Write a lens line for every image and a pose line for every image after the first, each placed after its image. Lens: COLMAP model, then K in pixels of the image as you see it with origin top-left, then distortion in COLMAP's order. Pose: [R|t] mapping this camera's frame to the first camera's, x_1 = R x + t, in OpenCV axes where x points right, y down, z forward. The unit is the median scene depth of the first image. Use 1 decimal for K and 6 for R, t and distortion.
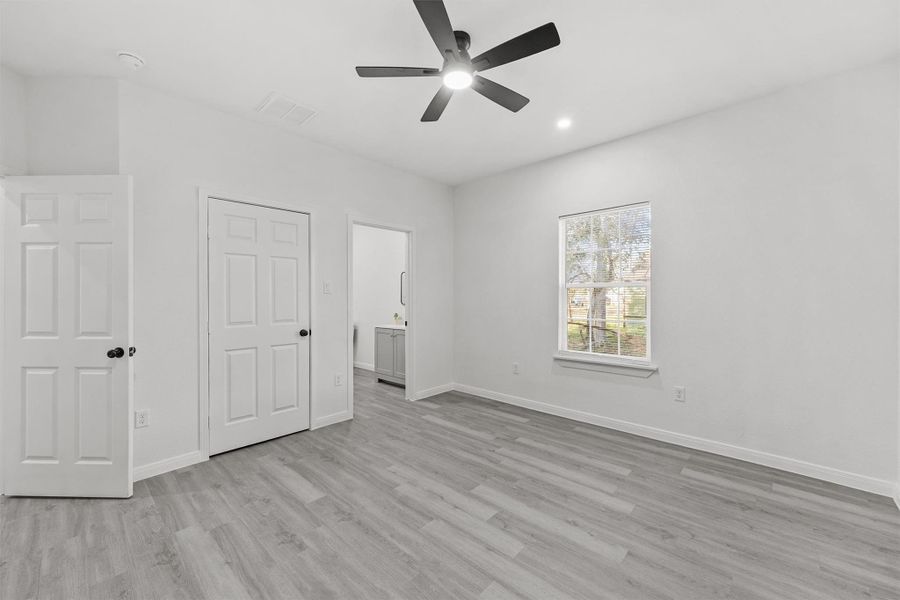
lens RADIAL K [[360.8, 0, 448.3], [0, 360.8, 298.8], [0, 0, 1]] dist [0.012592, -0.000583]
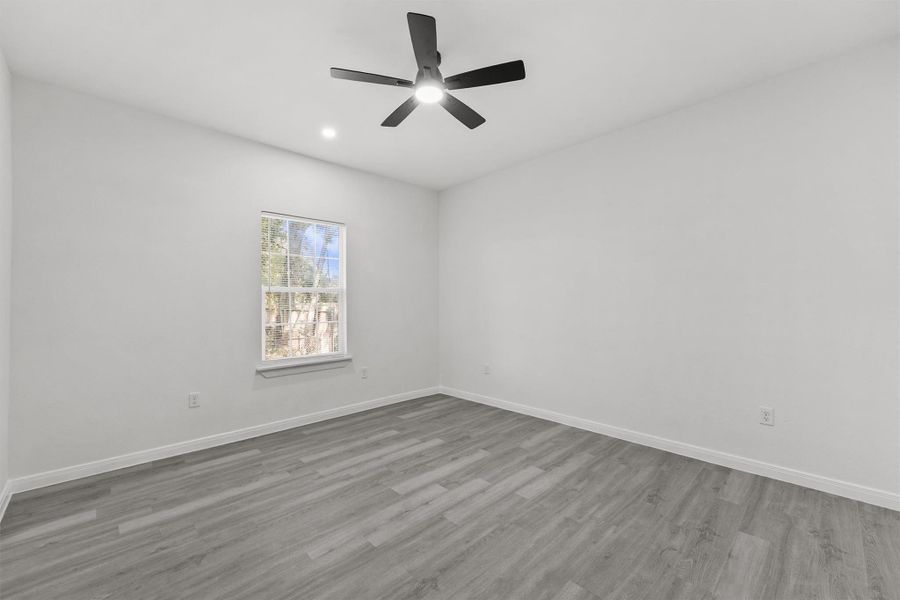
lens RADIAL K [[360.8, 0, 448.3], [0, 360.8, 298.8], [0, 0, 1]] dist [0.012592, -0.000583]
pose [[0.063468, 0.005681, 0.997968, -0.857690], [0.010963, 0.999919, -0.006390, -0.003833], [-0.997924, 0.011346, 0.063401, 0.731036]]
